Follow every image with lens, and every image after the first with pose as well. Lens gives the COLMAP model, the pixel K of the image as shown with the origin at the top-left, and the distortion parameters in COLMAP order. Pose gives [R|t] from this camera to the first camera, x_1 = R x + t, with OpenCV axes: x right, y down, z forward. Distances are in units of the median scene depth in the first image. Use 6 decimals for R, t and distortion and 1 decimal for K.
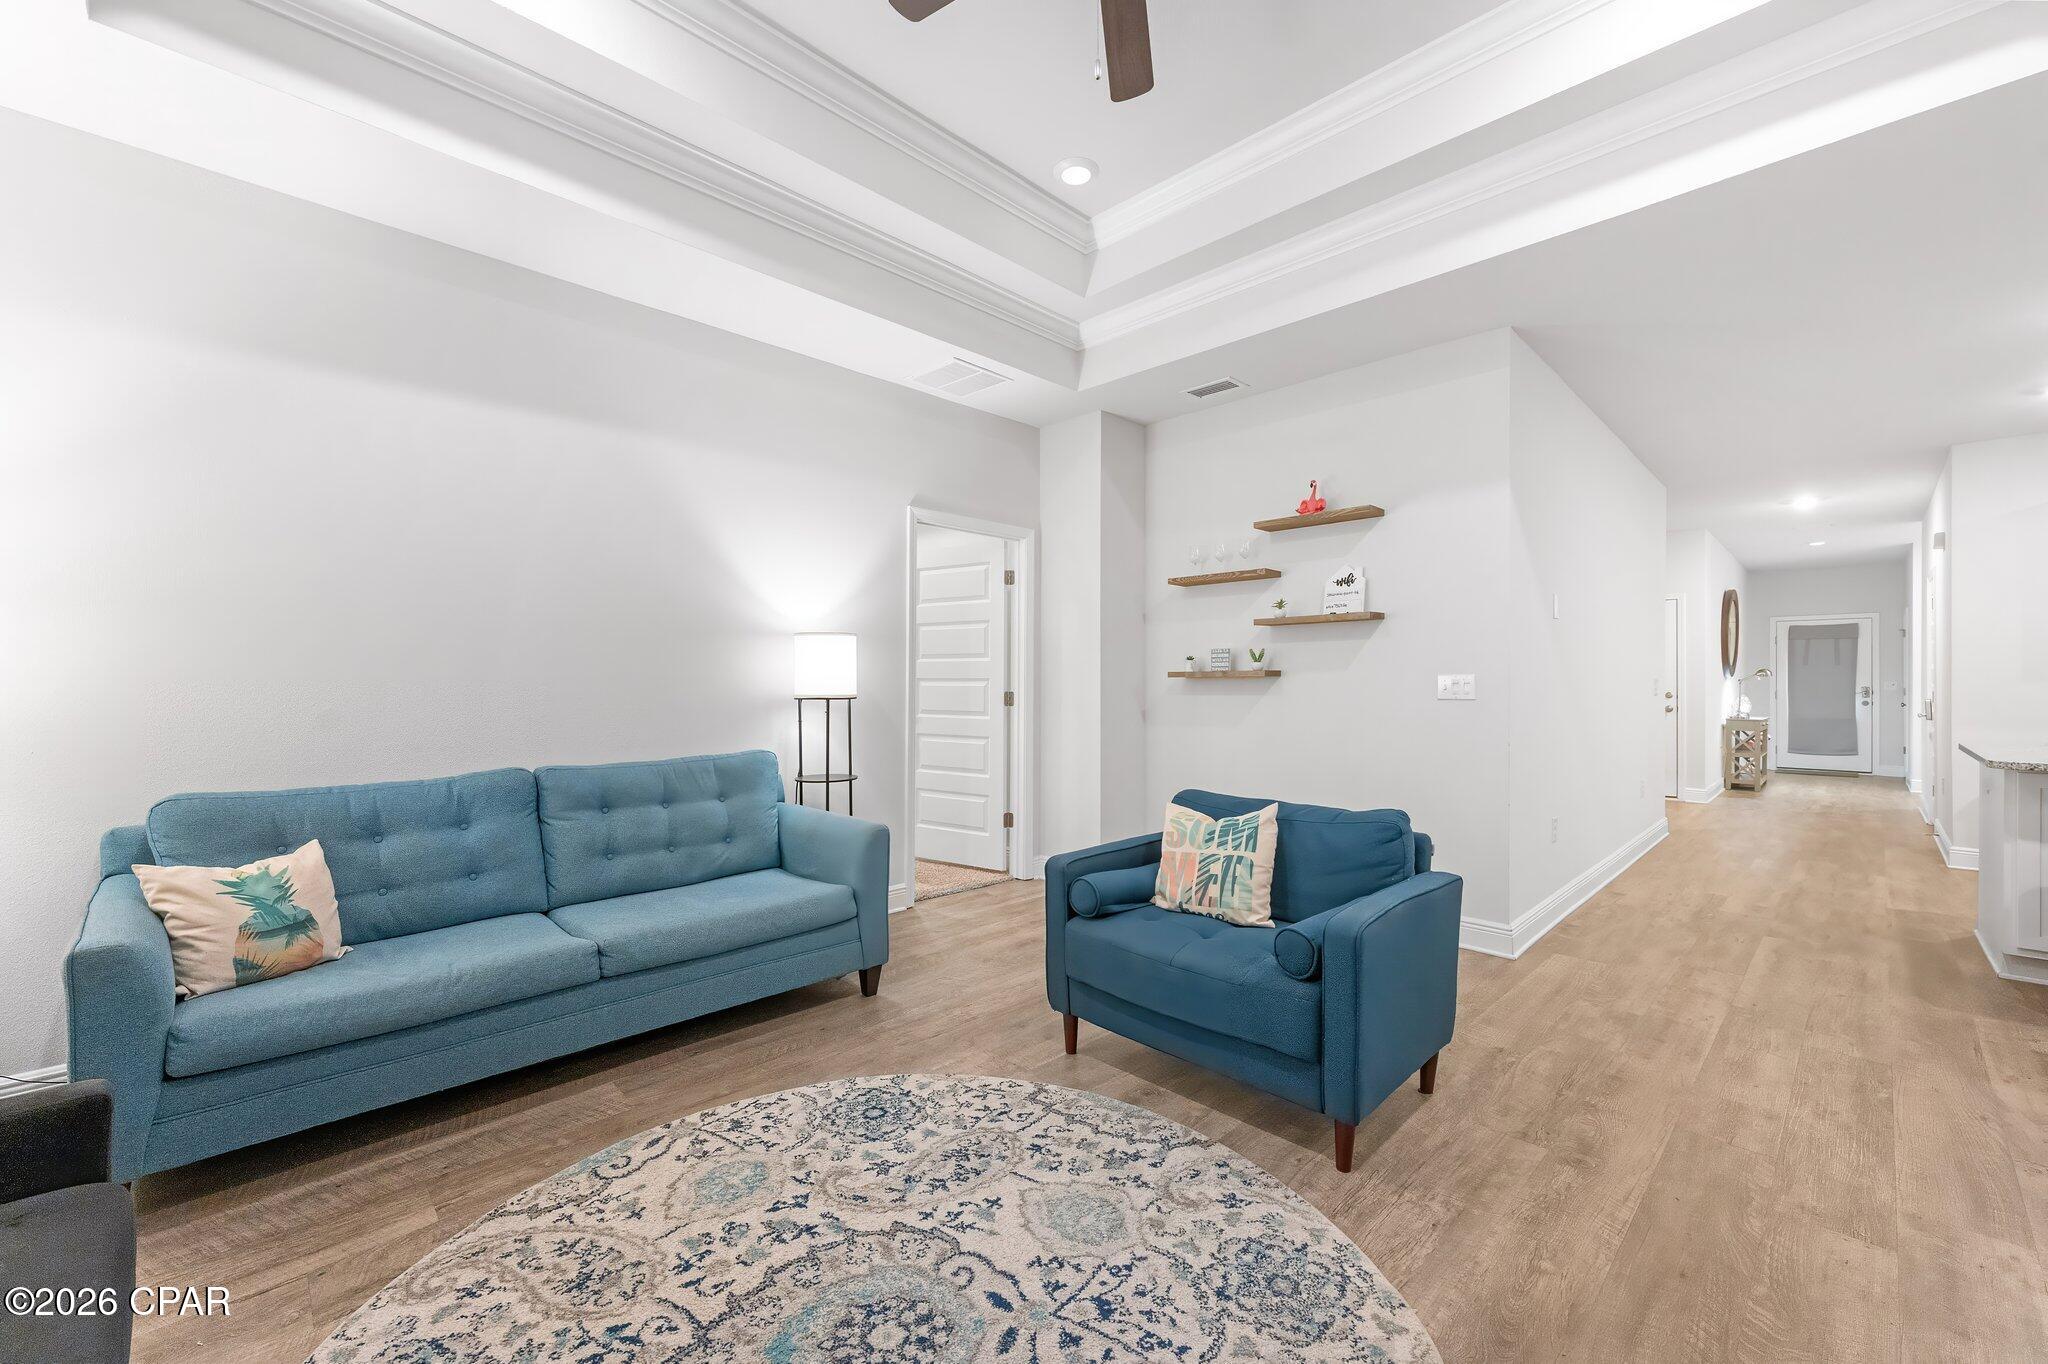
lens RADIAL K [[810.6, 0, 1024.2], [0, 810.6, 684.9], [0, 0, 1]] dist [0.001678, -0.000070]
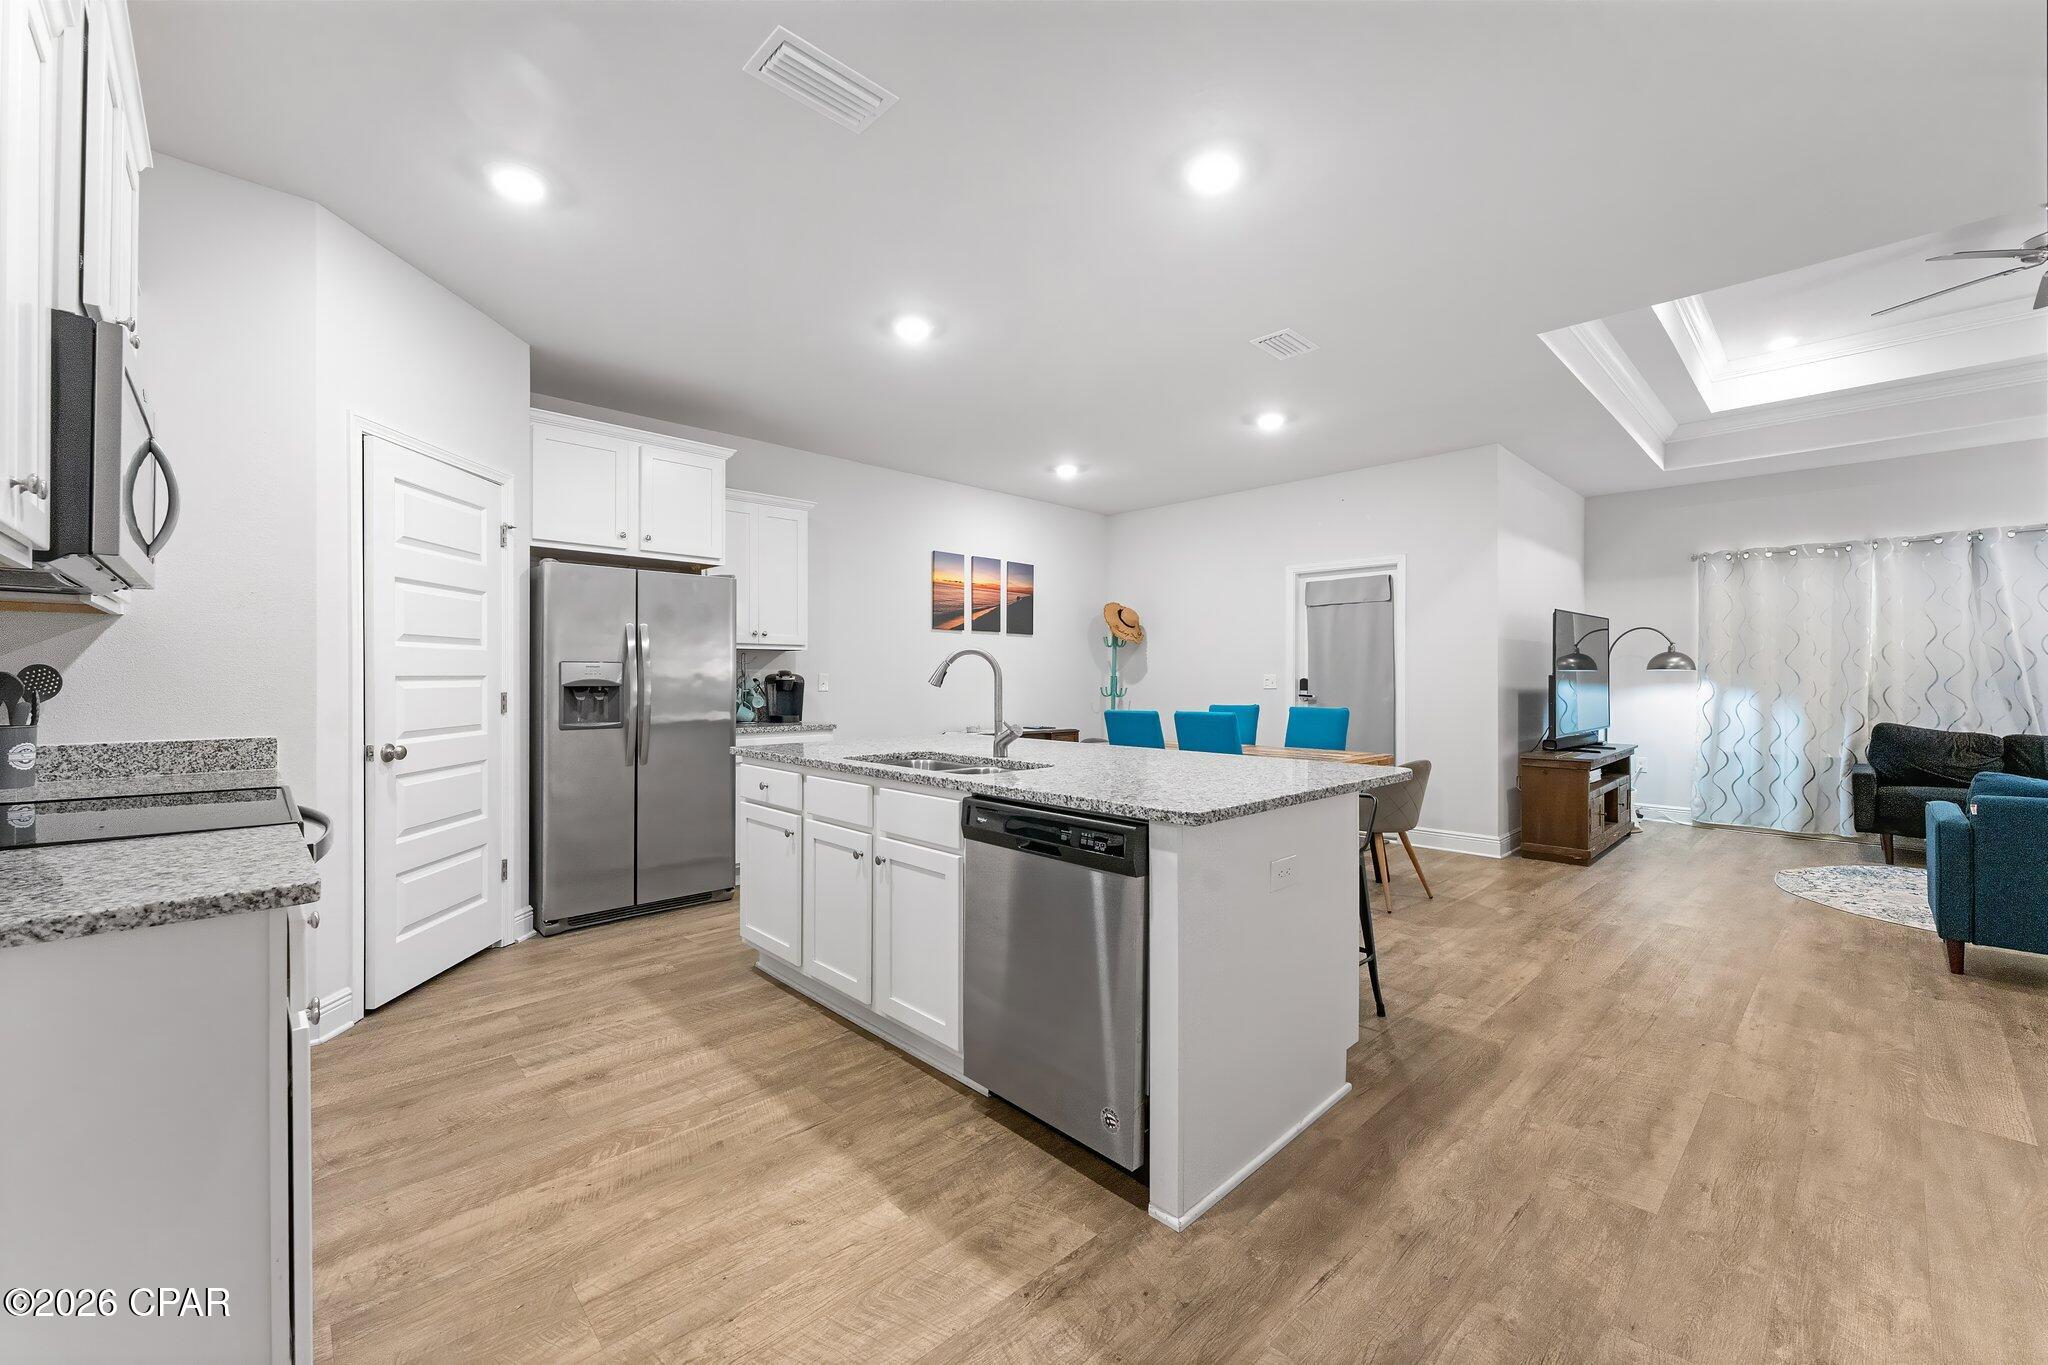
lens RADIAL K [[810.6, 0, 1014.3], [0, 810.6, 679.9], [0, 0, 1]] dist [0.001678, -0.000070]
pose [[-0.999918, 0.000117, 0.012798, 1.695922], [0.000170, 0.999991, 0.004200, -0.001209], [-0.012797, 0.004202, -0.999909, 1.957282]]
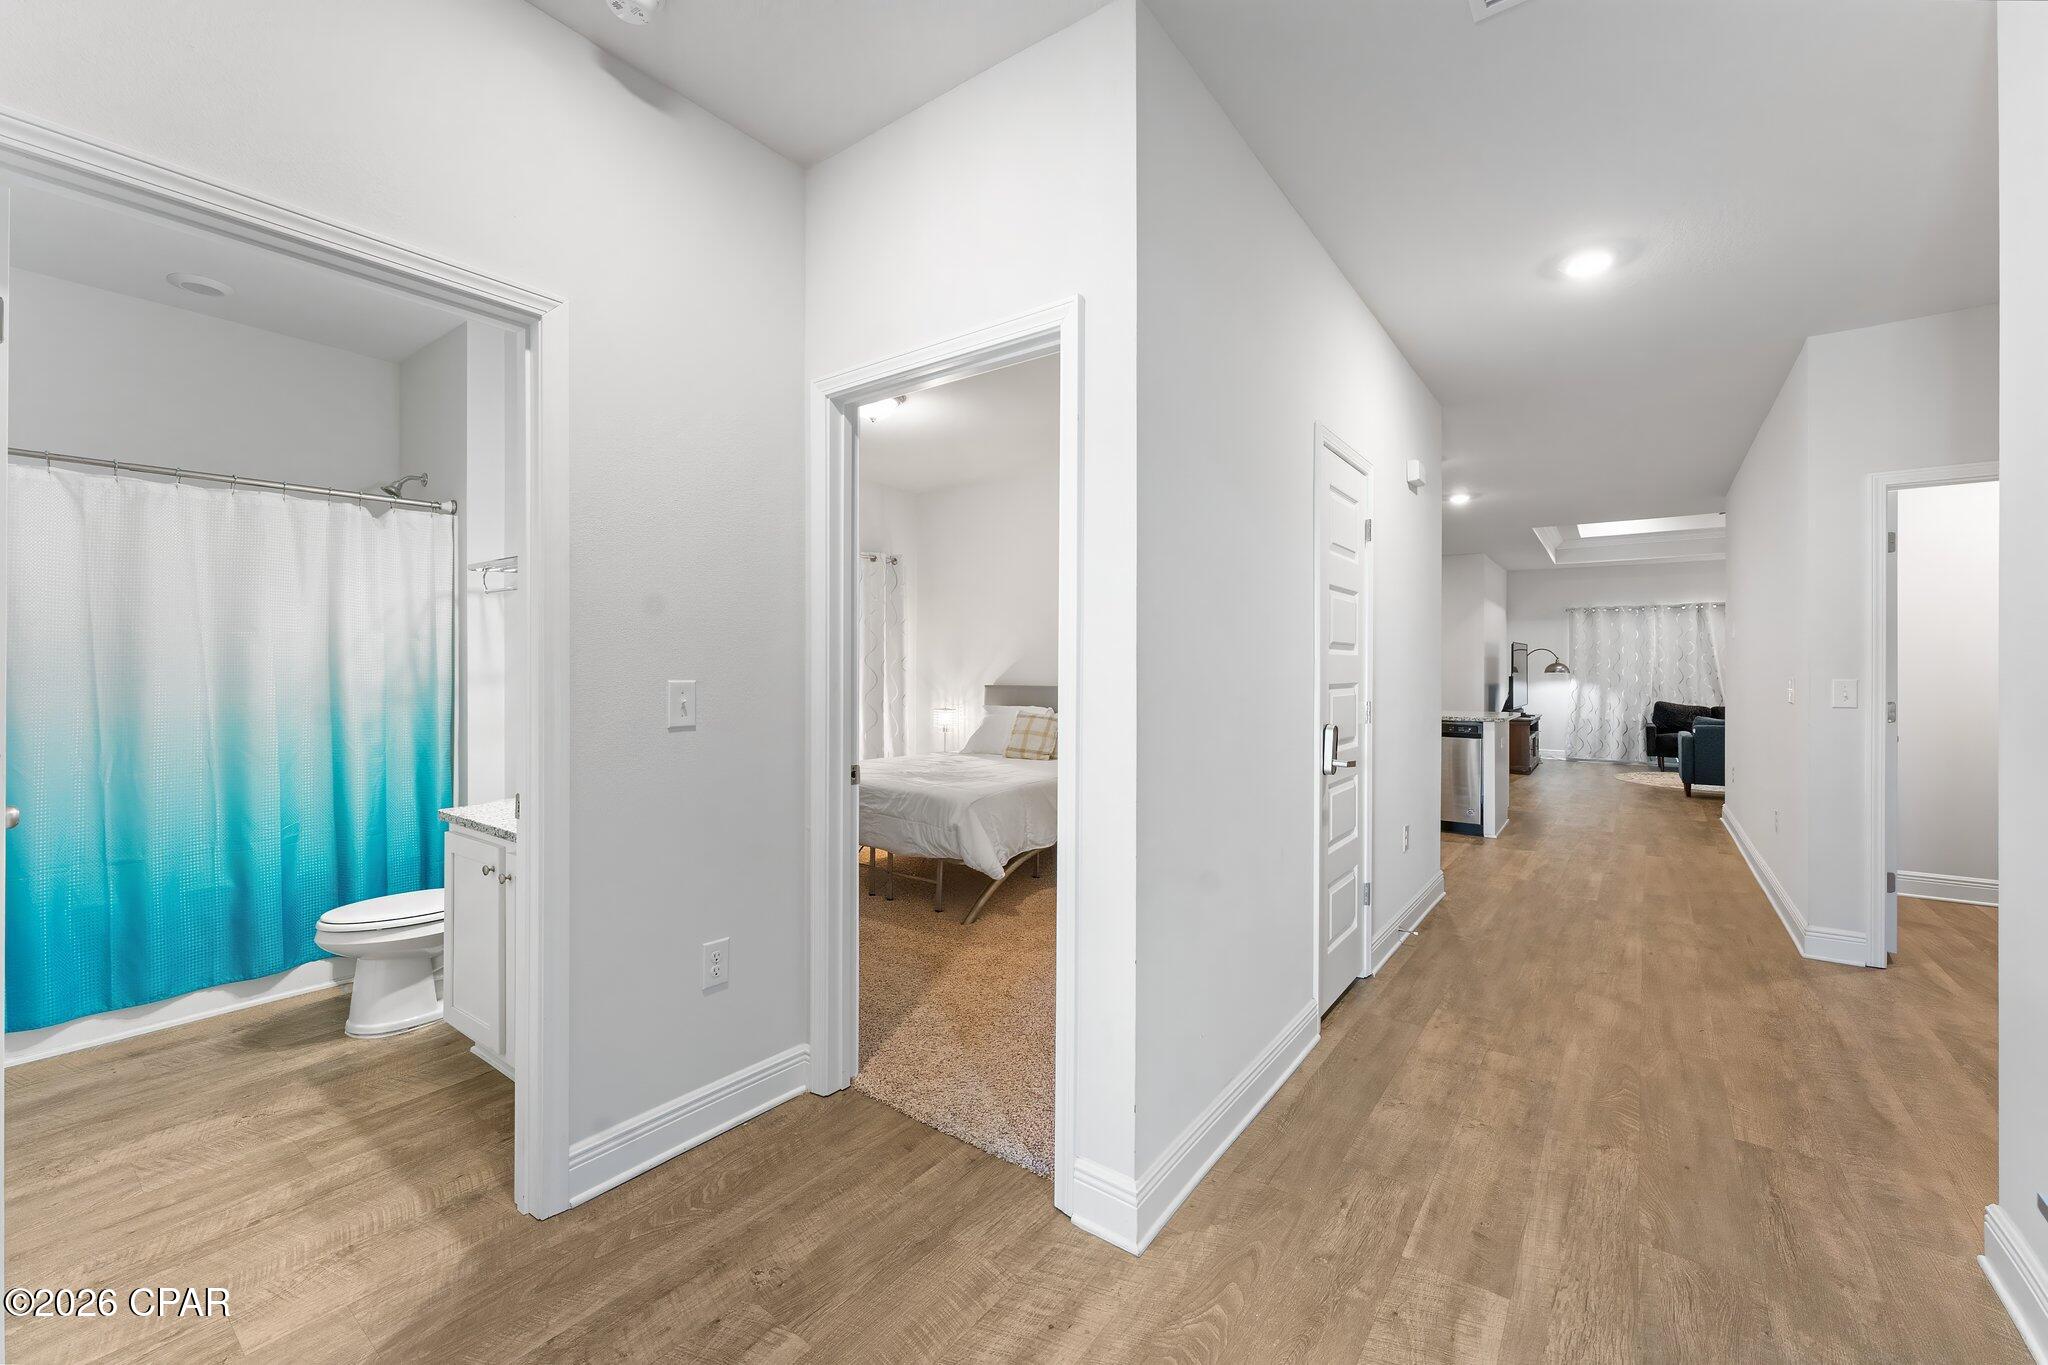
lens RADIAL K [[810.6, 0, 1029.1], [0, 810.6, 672.1], [0, 0, 1]] dist [0.001678, -0.000070]
pose [[-0.987654, -0.004864, -0.156574, 3.038538], [-0.005091, 0.999986, 0.001049, -0.013530], [0.156567, 0.001833, -0.987666, 3.175752]]
